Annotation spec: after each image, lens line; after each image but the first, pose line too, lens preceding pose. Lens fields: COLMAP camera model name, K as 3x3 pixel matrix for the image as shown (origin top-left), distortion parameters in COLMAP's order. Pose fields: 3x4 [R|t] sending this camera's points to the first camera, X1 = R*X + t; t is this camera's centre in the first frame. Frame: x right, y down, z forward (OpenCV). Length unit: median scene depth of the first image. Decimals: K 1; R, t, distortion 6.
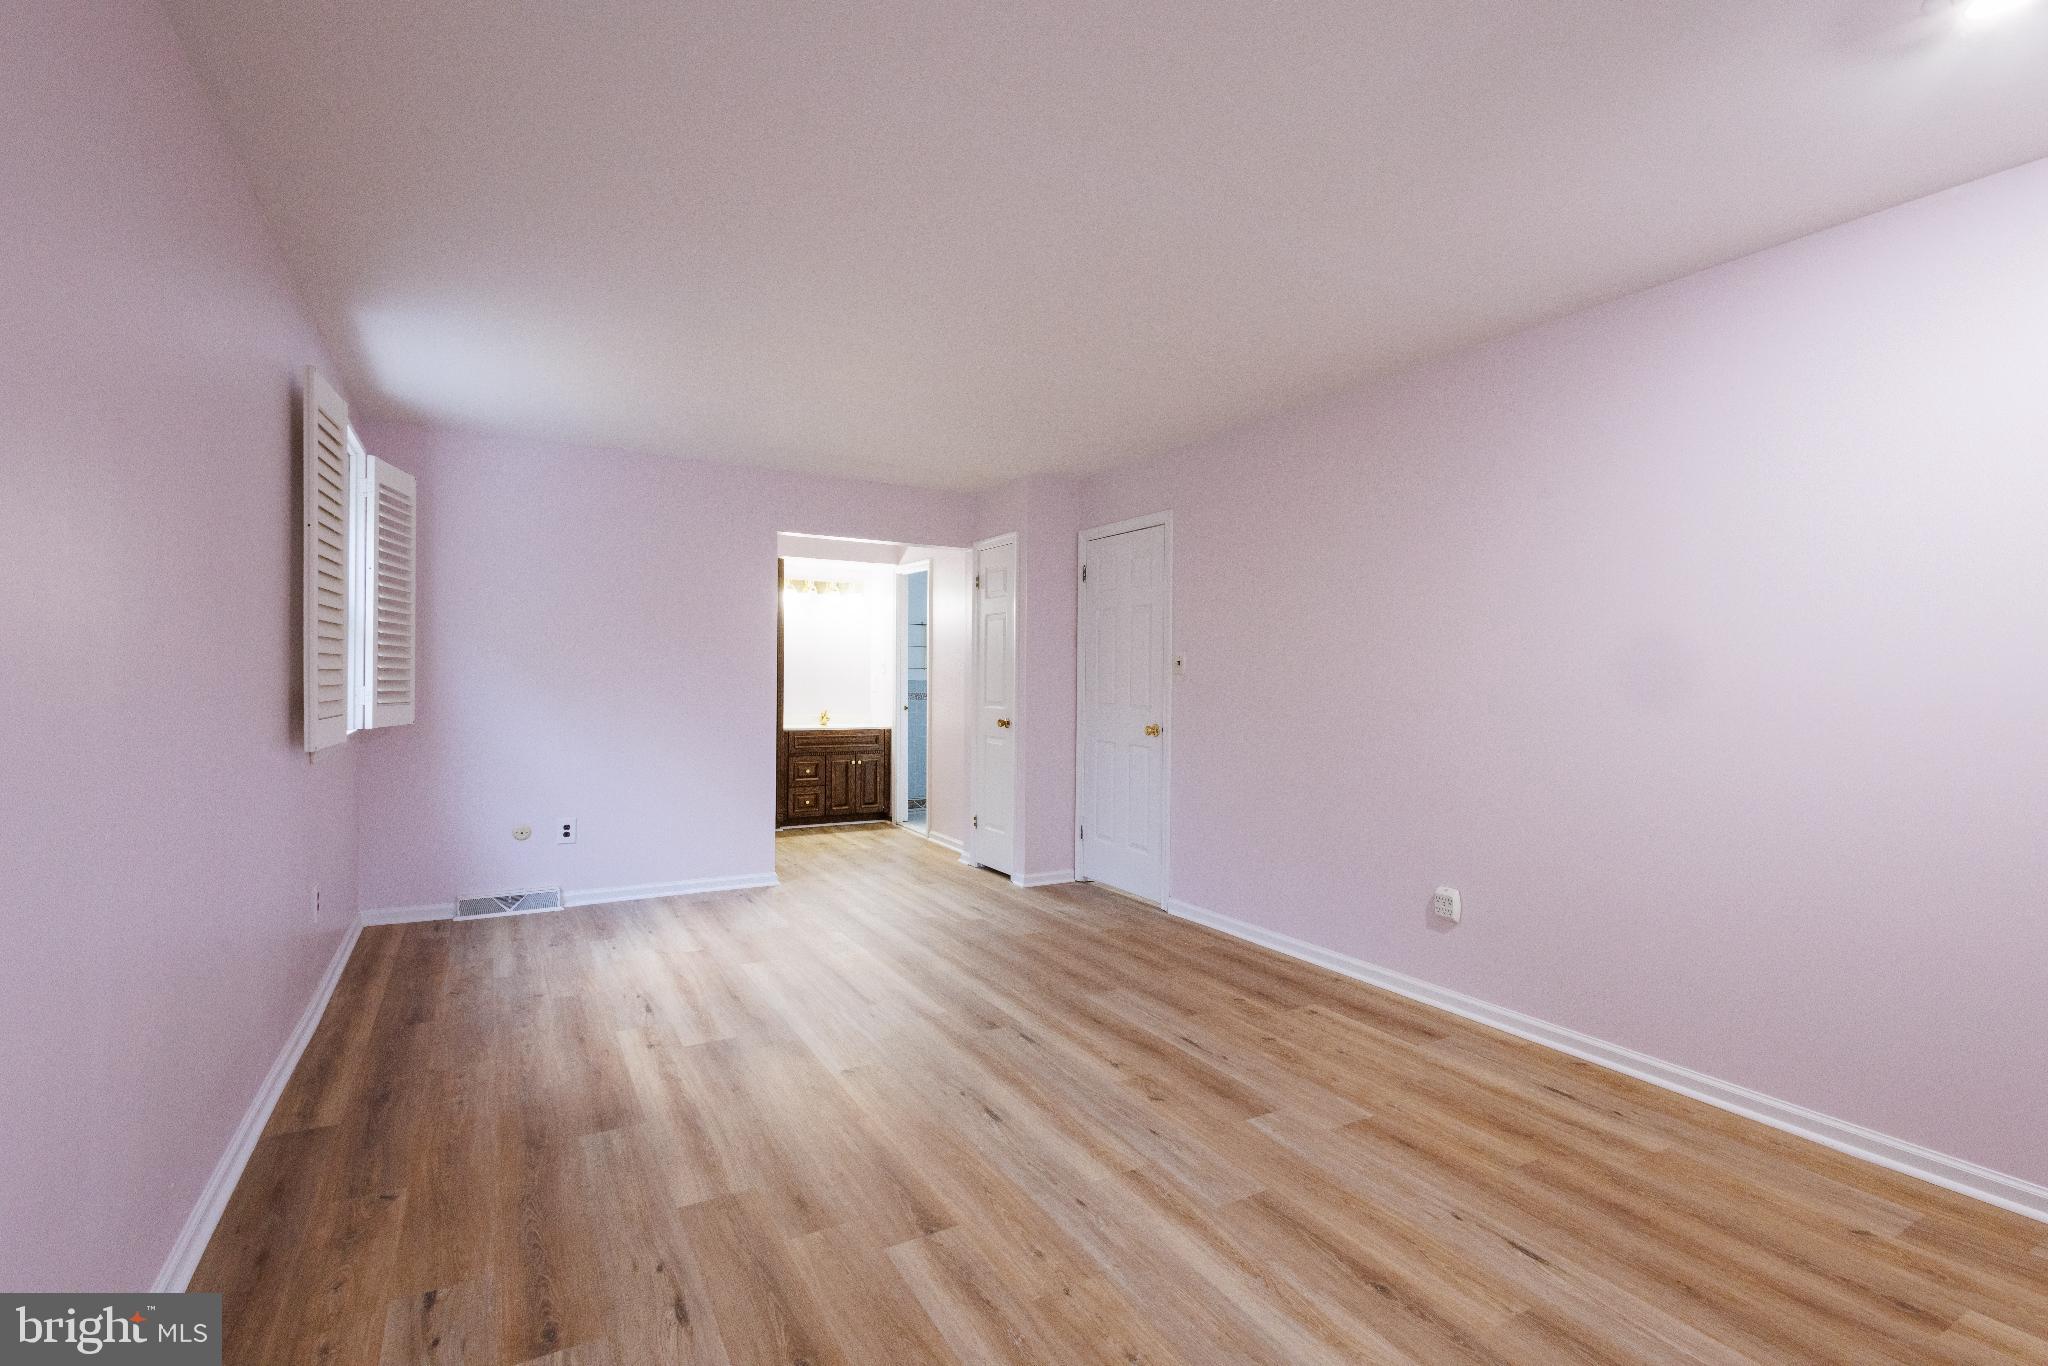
lens RADIAL K [[923.4, 0, 1027.9], [0, 923.4, 687.0], [0, 0, 1]] dist [-0.000082, 0.000232]
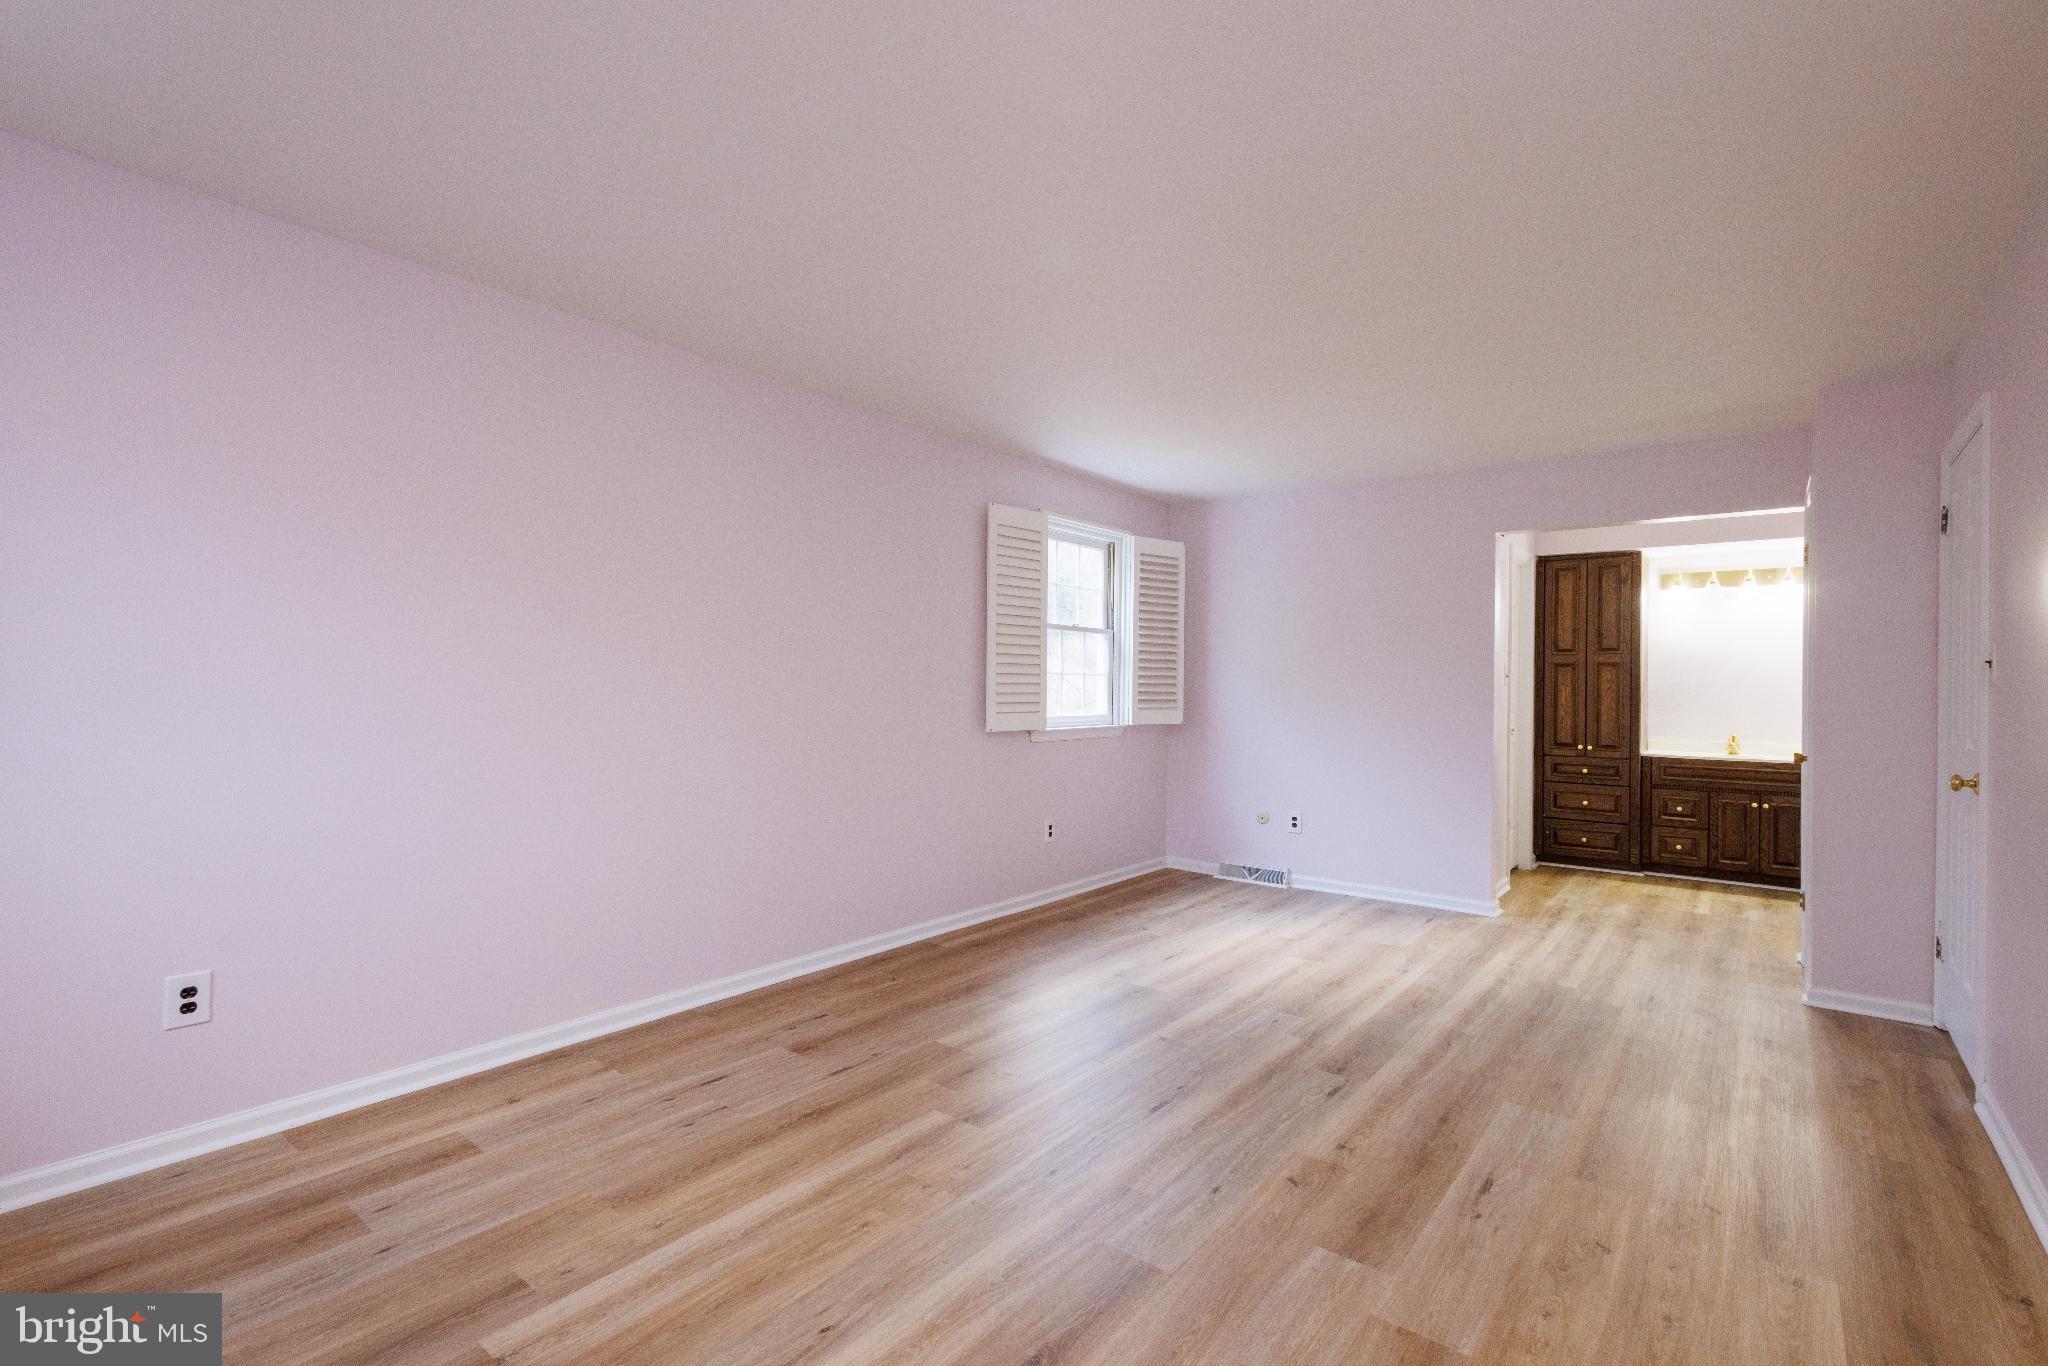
lens RADIAL K [[932.6, 0, 1024.9], [0, 932.6, 673.7], [0, 0, 1]] dist [0.014851, 0.000318]
pose [[0.373005, -0.017509, -0.927664, 0.583527], [-0.014724, 0.999584, -0.024787, 0.004177], [0.927713, 0.022904, 0.372592, 0.300889]]
